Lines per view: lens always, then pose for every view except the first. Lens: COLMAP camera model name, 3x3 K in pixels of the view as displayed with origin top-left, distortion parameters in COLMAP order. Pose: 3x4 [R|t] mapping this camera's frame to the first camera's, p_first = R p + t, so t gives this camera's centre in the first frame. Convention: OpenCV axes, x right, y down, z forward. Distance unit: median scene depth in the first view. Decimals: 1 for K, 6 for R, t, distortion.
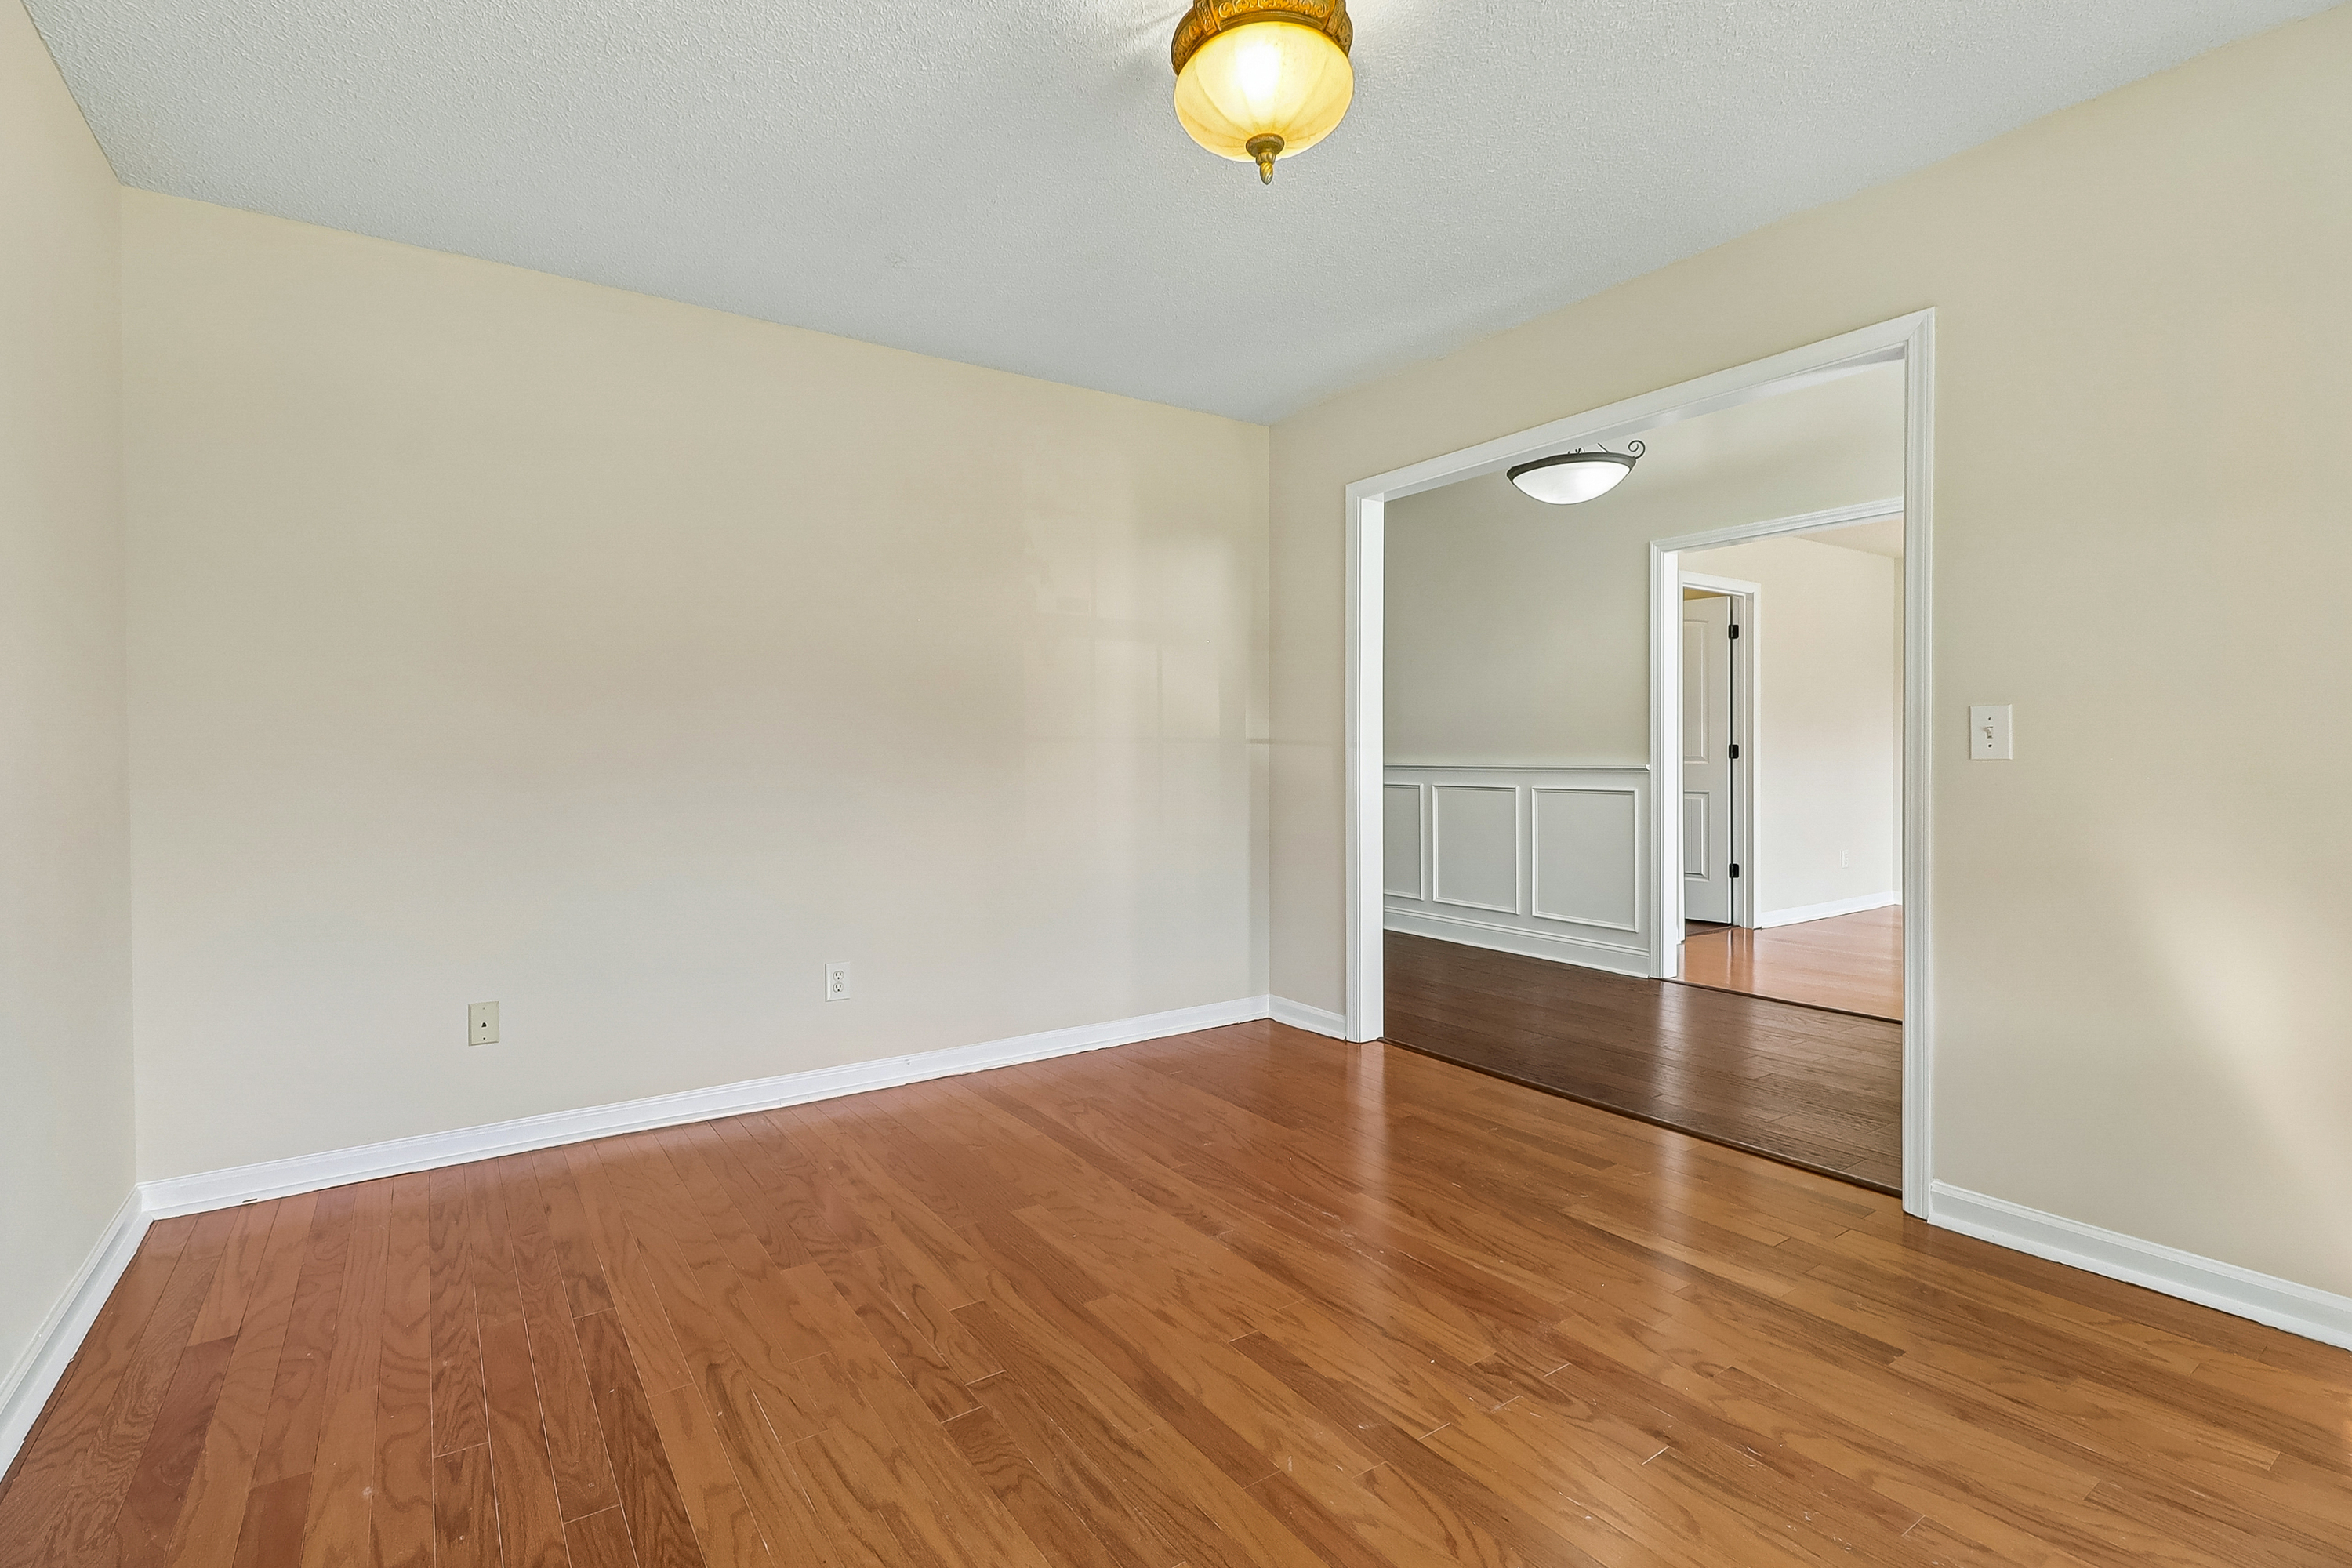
lens RADIAL K [[1095.7, 0, 1188.4], [0, 1095.7, 752.0], [0, 0, 1]] dist [-0.001591, -0.001195]
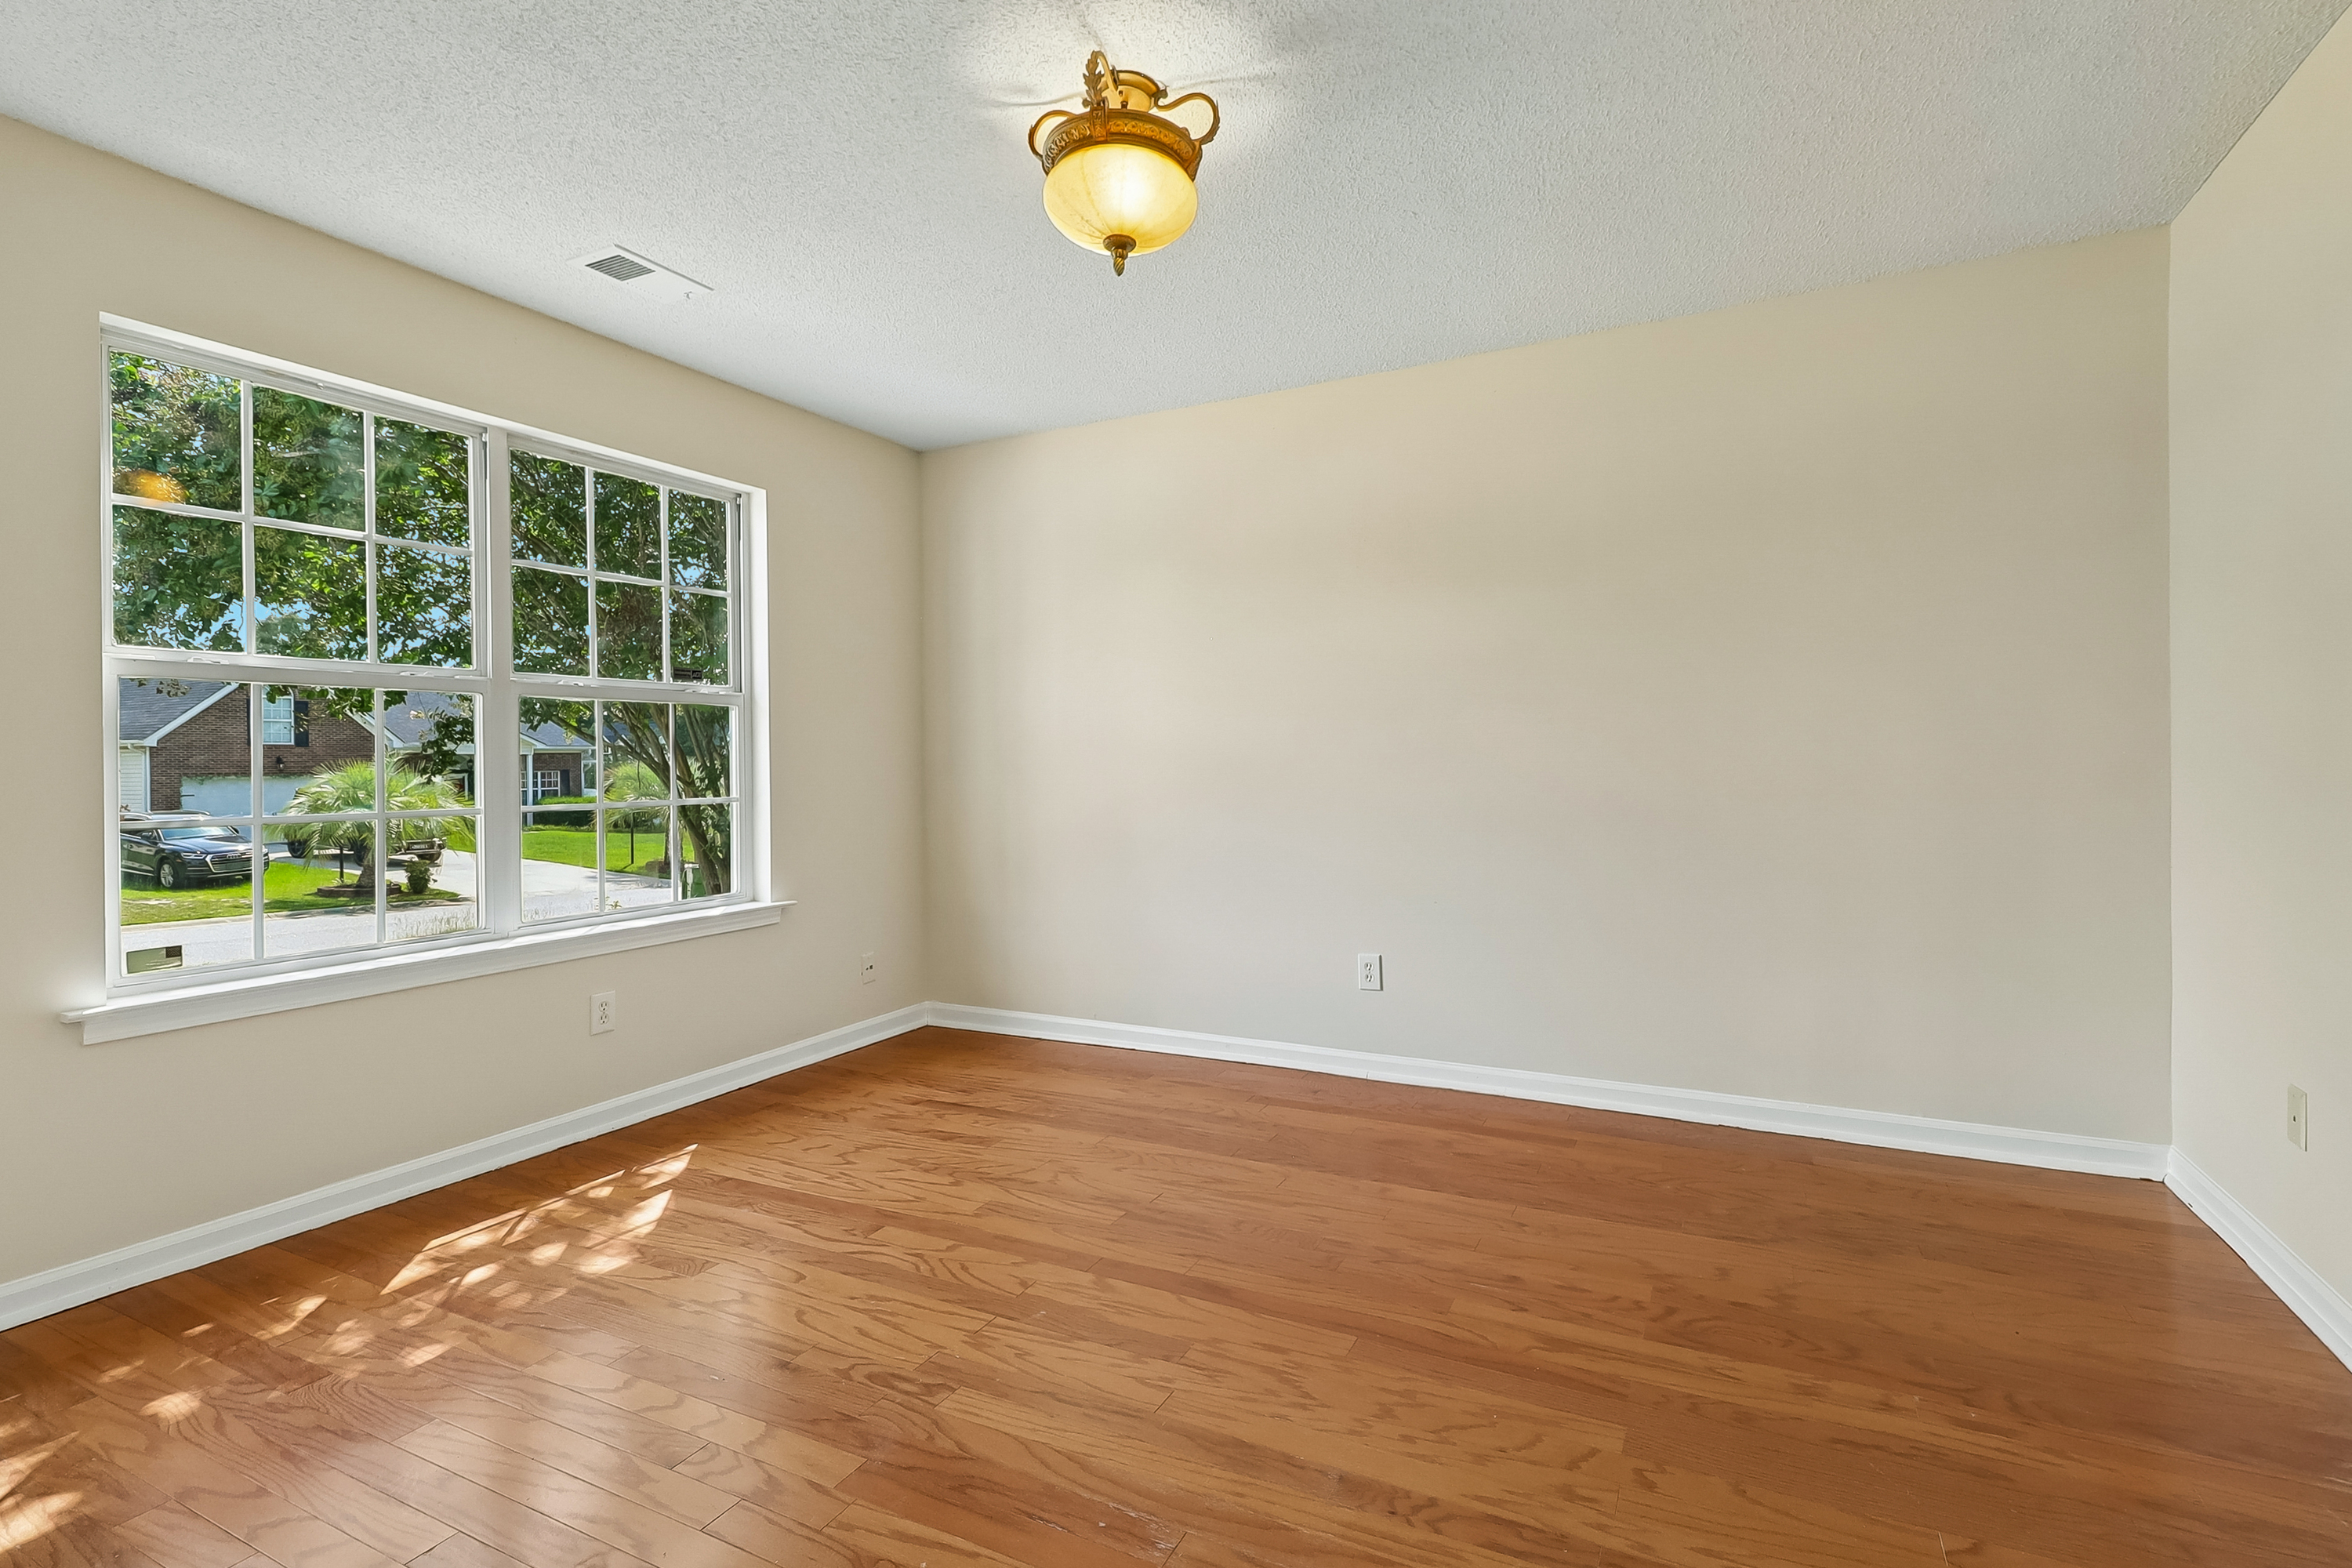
lens RADIAL K [[1095.7, 0, 1188.4], [0, 1095.7, 752.0], [0, 0, 1]] dist [-0.001591, -0.001195]
pose [[-0.880620, 0.012210, -0.473666, 0.507151], [0.013131, 0.999913, 0.001363, -0.014096], [0.473641, -0.005019, -0.880703, 1.861036]]
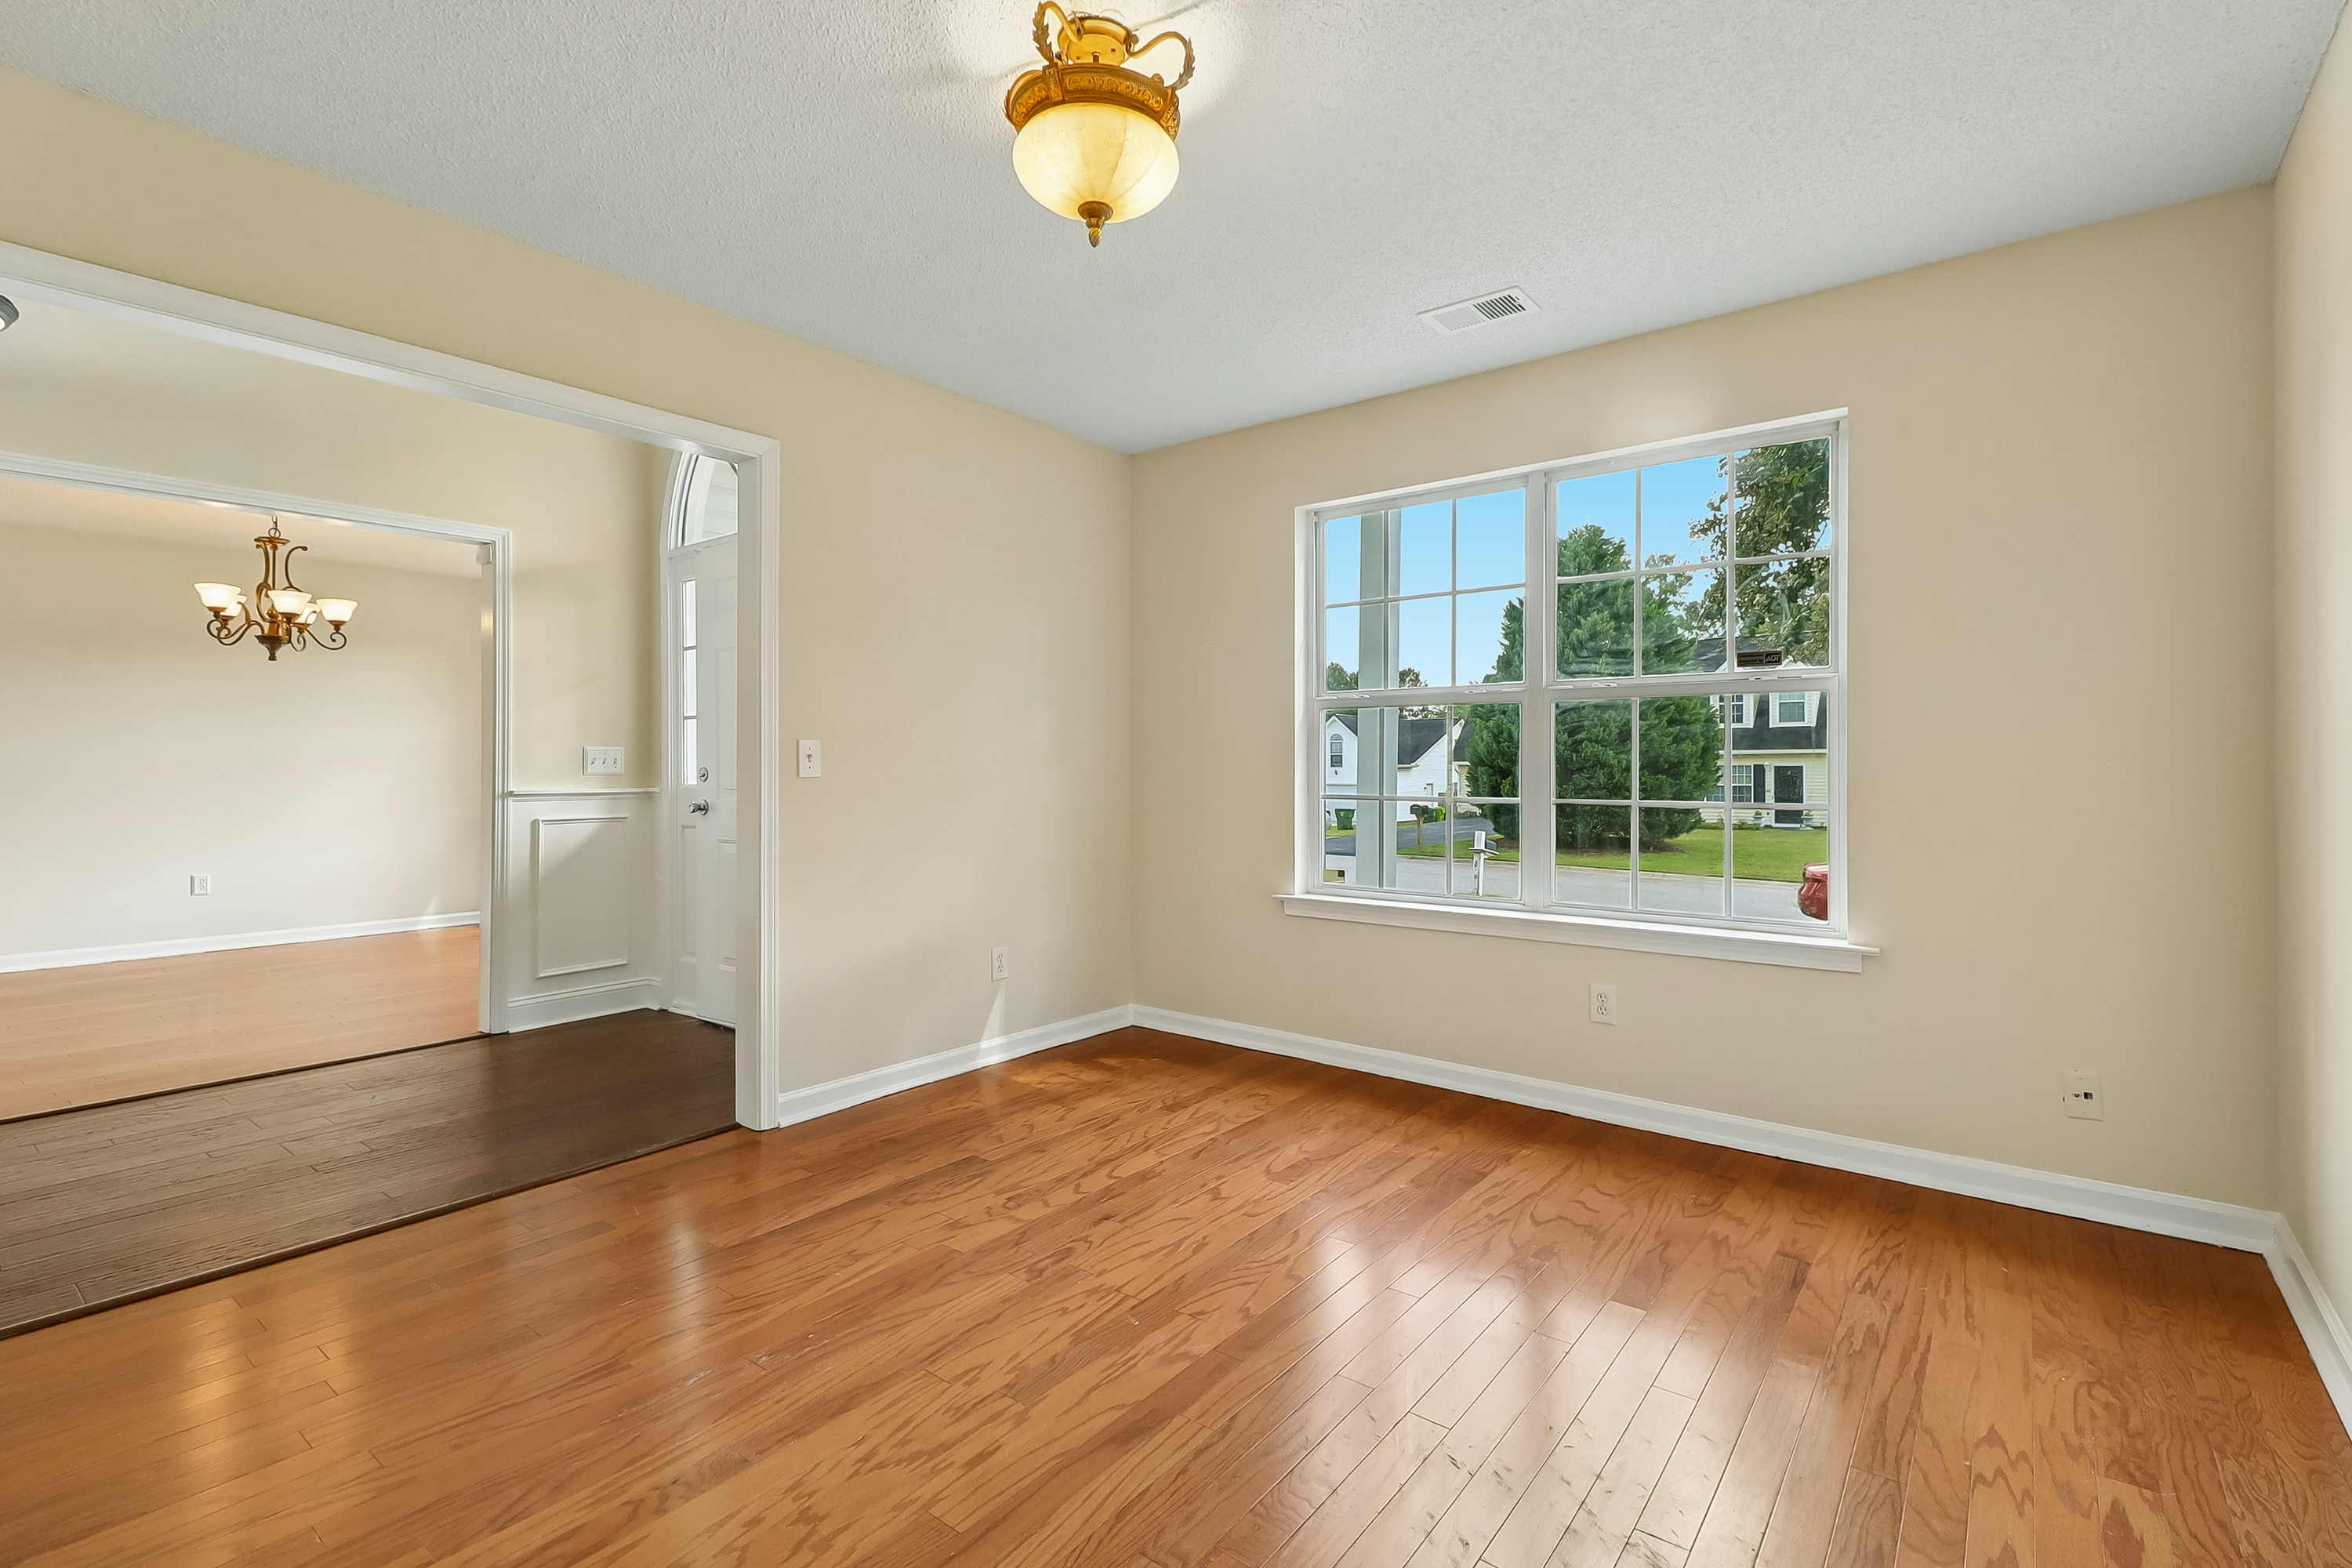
lens RADIAL K [[1069.3, 0, 1180.0], [0, 1069.3, 755.0], [0, 0, 1]] dist [0.003974, -0.000365]
pose [[-0.289356, 0.010448, 0.957165, -0.865609], [0.006831, 0.999938, -0.008850, -0.007441], [-0.957197, 0.003977, -0.289409, 1.112260]]
